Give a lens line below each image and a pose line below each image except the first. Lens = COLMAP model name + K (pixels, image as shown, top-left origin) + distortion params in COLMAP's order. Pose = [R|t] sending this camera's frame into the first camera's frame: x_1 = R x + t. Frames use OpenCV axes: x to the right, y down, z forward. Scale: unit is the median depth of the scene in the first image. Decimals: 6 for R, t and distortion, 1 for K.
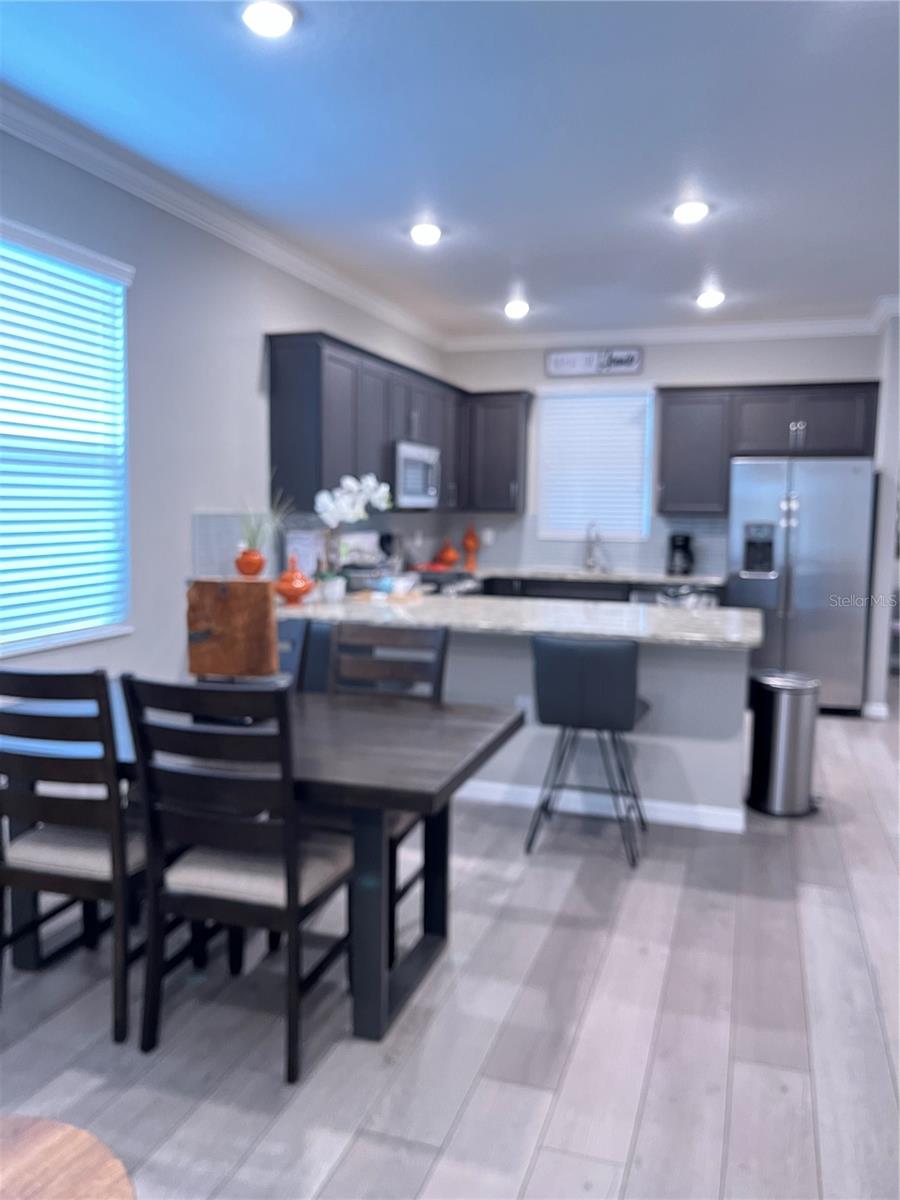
lens RADIAL K [[960.4, 0, 450.0], [0, 960.4, 600.0], [0, 0, 1]] dist [0.003163, -0.008610]
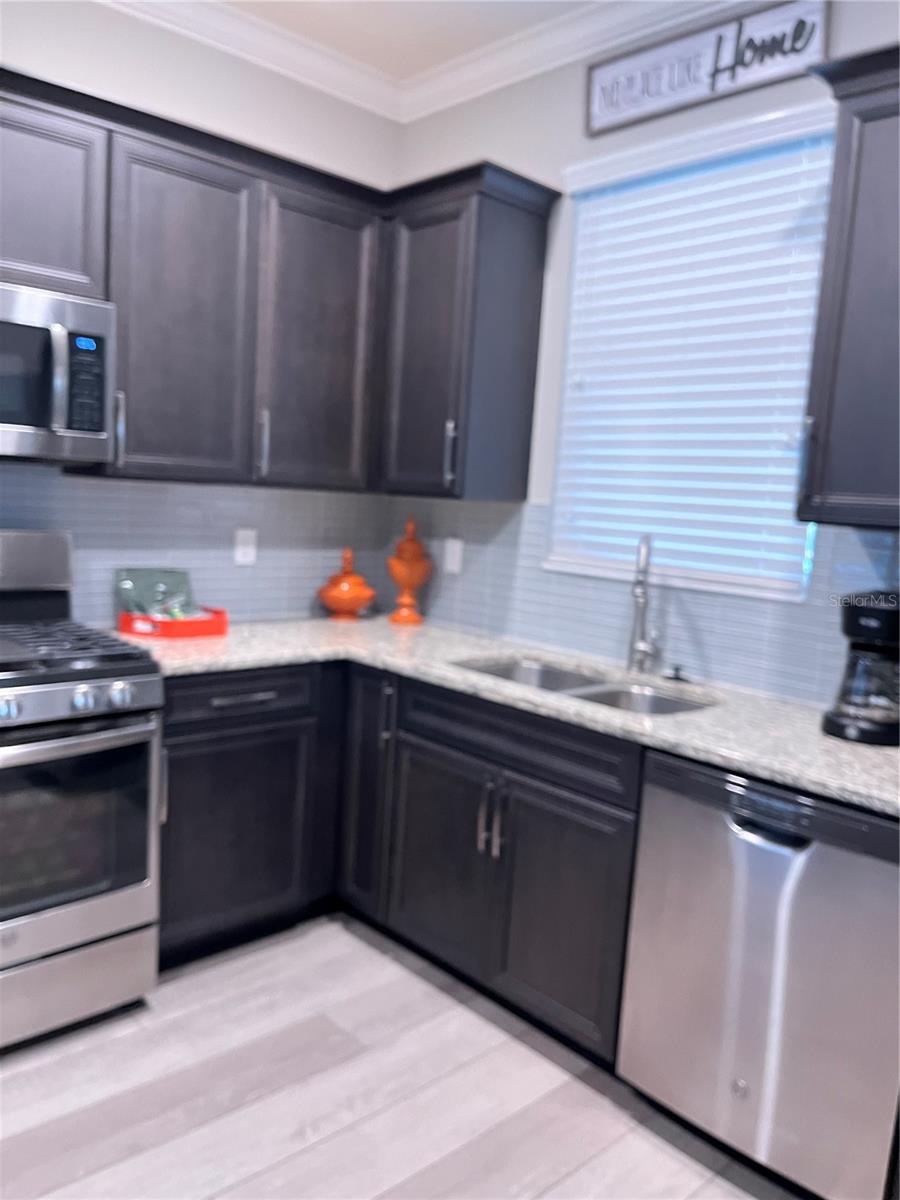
lens RADIAL K [[960.4, 0, 450.0], [0, 960.4, 600.0], [0, 0, 1]] dist [0.003163, -0.008610]
pose [[0.868184, 0.101642, -0.485722, 0.256296], [-0.101159, 0.994496, 0.027295, -0.060849], [0.485823, 0.025438, 0.873687, 0.664018]]
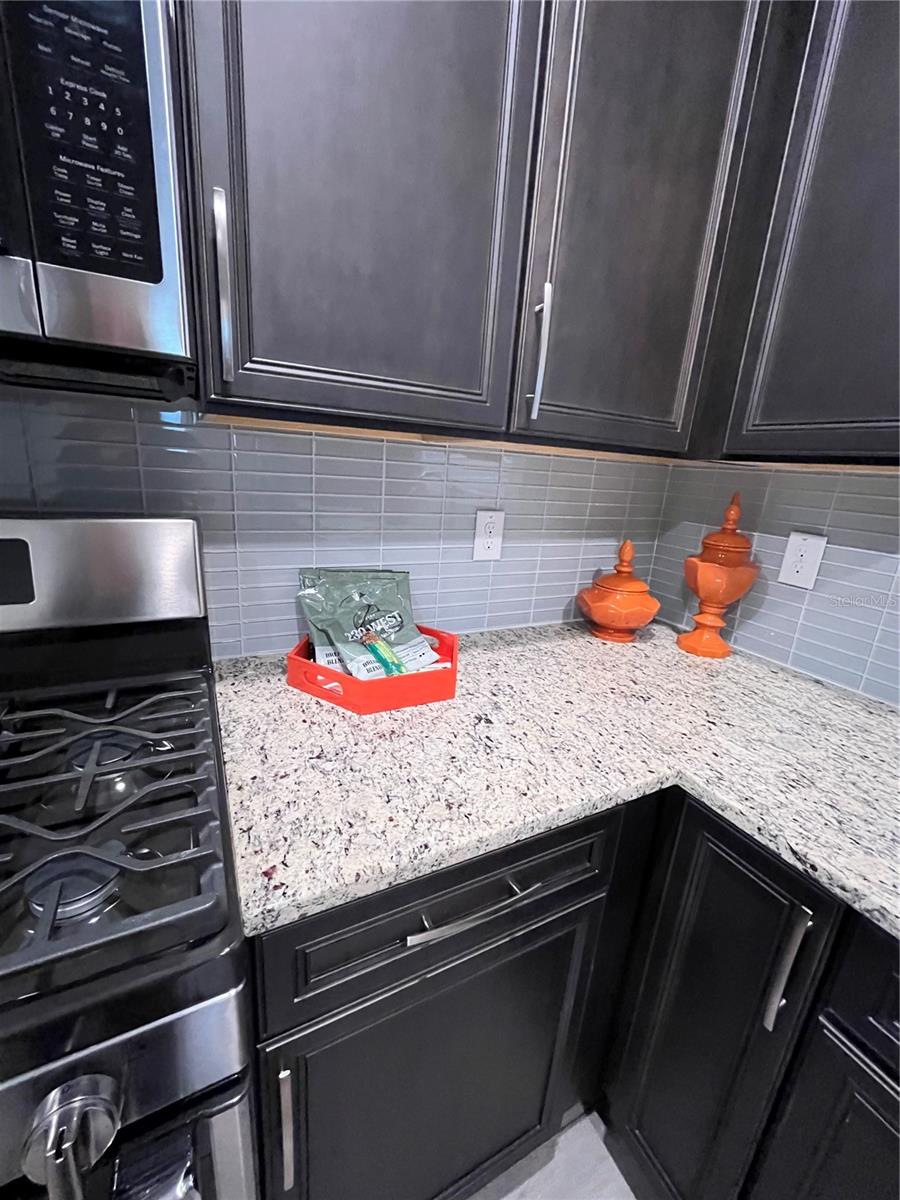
lens RADIAL K [[484.7, 0, 450.0], [0, 484.7, 600.0], [0, 0, 1]] dist [-0.001895, -0.000519]
pose [[0.706975, 0.235726, -0.666798, 0.061760], [-0.132509, 0.970272, 0.202516, -0.073322], [0.694714, -0.054817, 0.717195, 0.877164]]
